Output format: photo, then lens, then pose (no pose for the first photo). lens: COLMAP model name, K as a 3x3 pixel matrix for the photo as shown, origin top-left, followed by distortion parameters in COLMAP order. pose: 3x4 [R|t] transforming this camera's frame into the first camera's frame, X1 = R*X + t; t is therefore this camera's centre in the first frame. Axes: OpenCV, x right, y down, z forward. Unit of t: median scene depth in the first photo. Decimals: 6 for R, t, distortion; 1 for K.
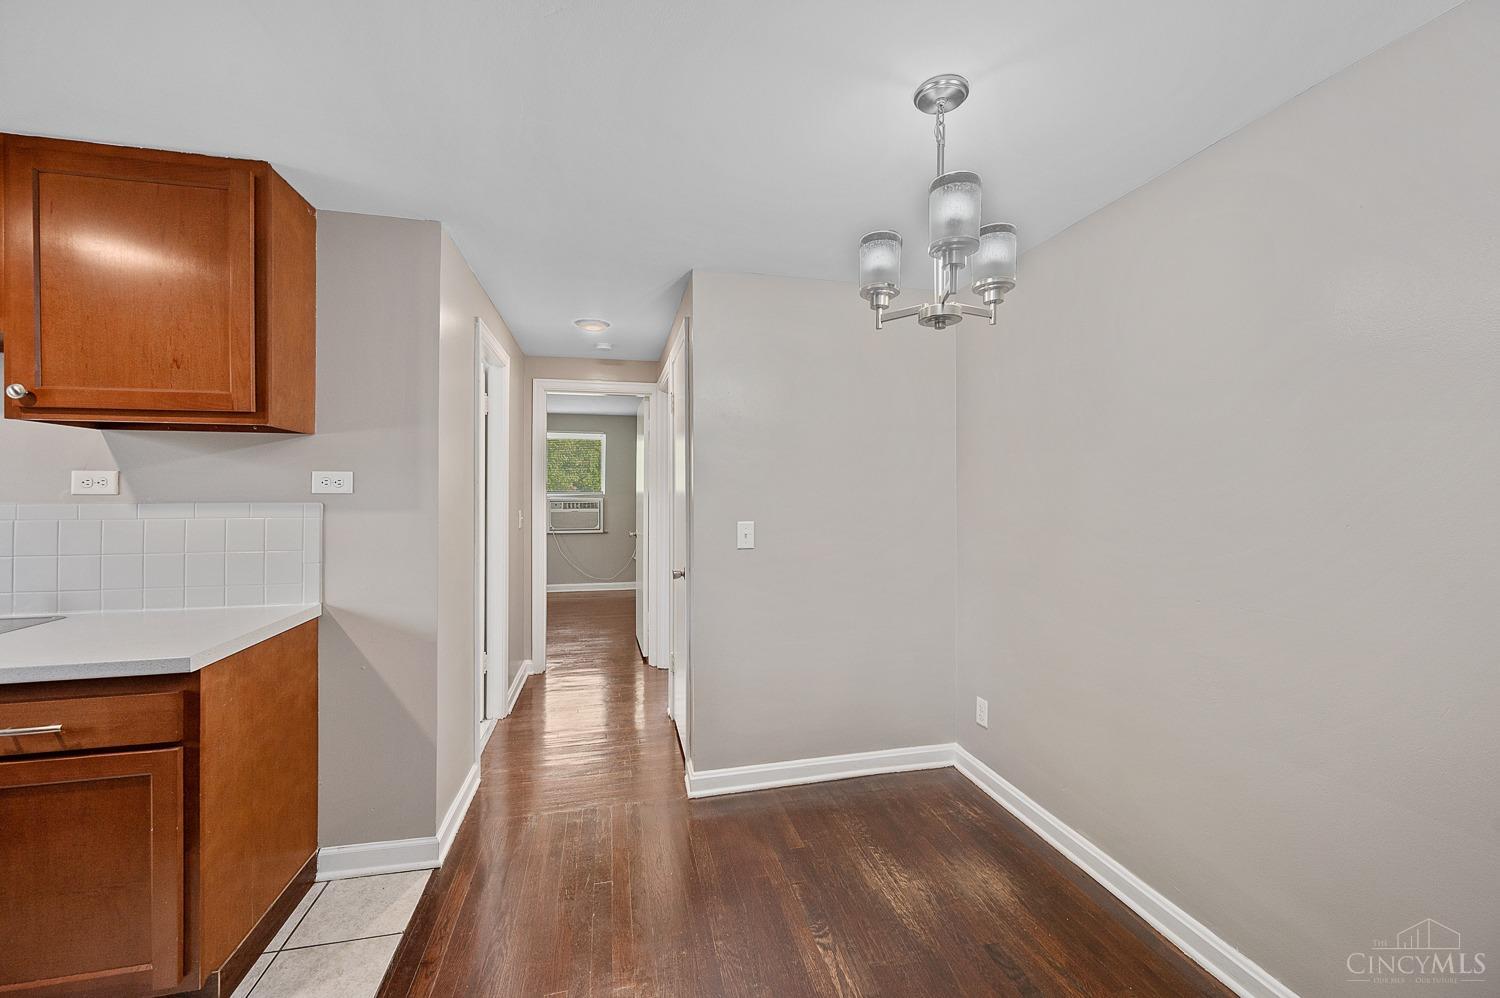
lens RADIAL K [[595.6, 0, 756.3], [0, 595.6, 495.7], [0, 0, 1]] dist [-0.000910, -0.000167]
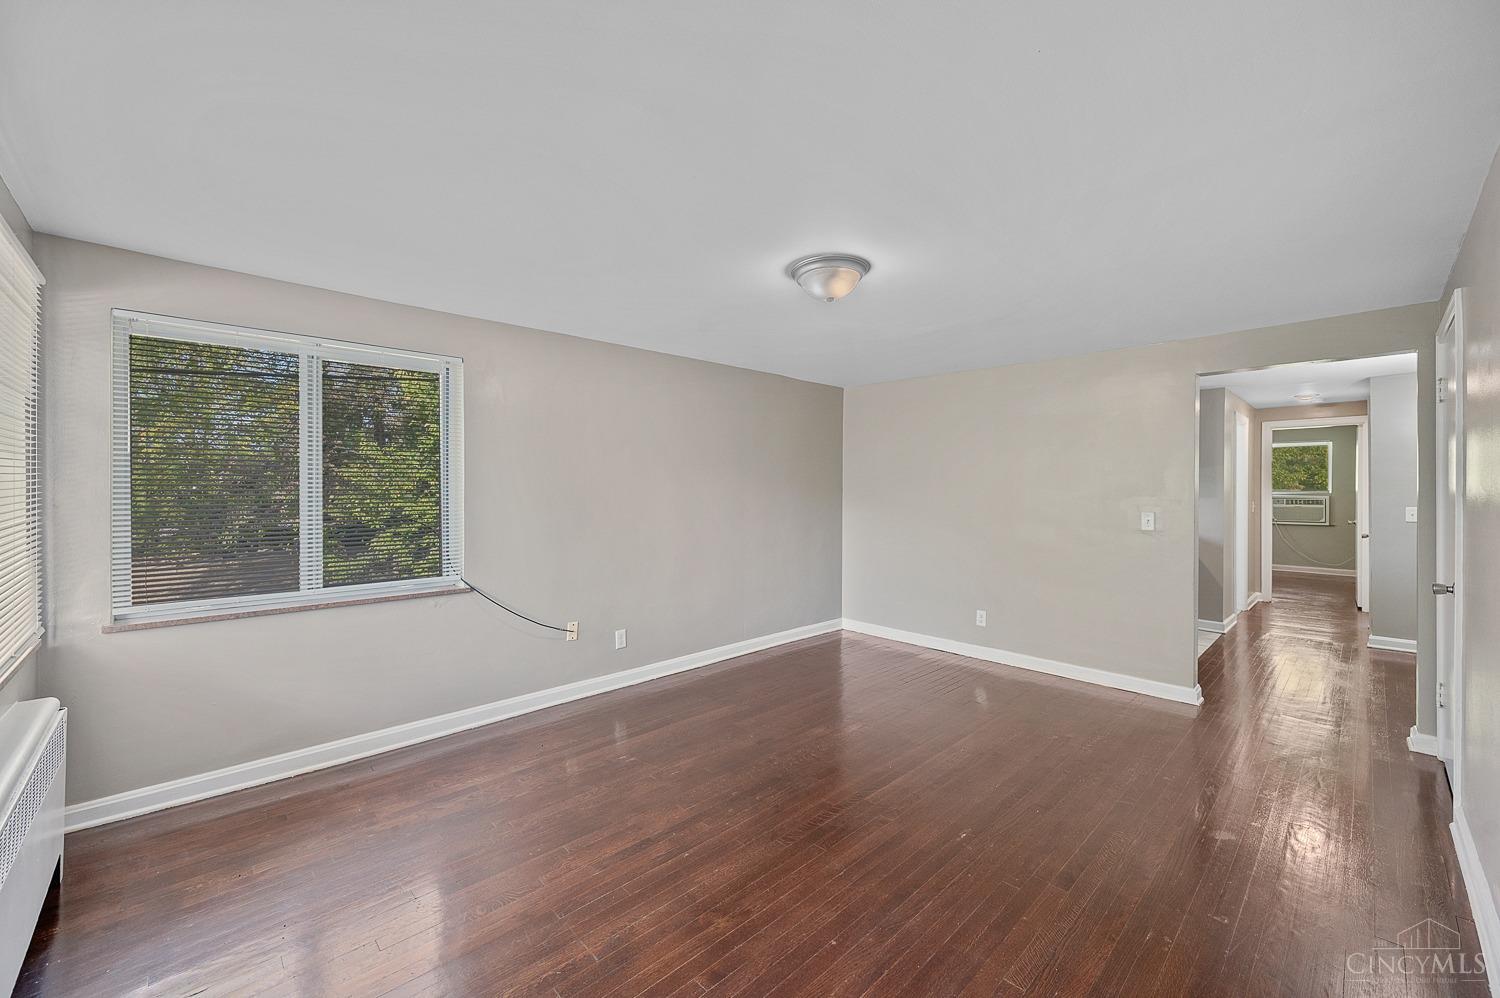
lens RADIAL K [[595.6, 0, 756.3], [0, 595.6, 495.7], [0, 0, 1]] dist [-0.000910, -0.000167]
pose [[0.498420, -0.001893, -0.866933, 0.284232], [0.003435, 0.999994, -0.000208, -0.001152], [0.866929, -0.002874, 0.498424, -0.832757]]
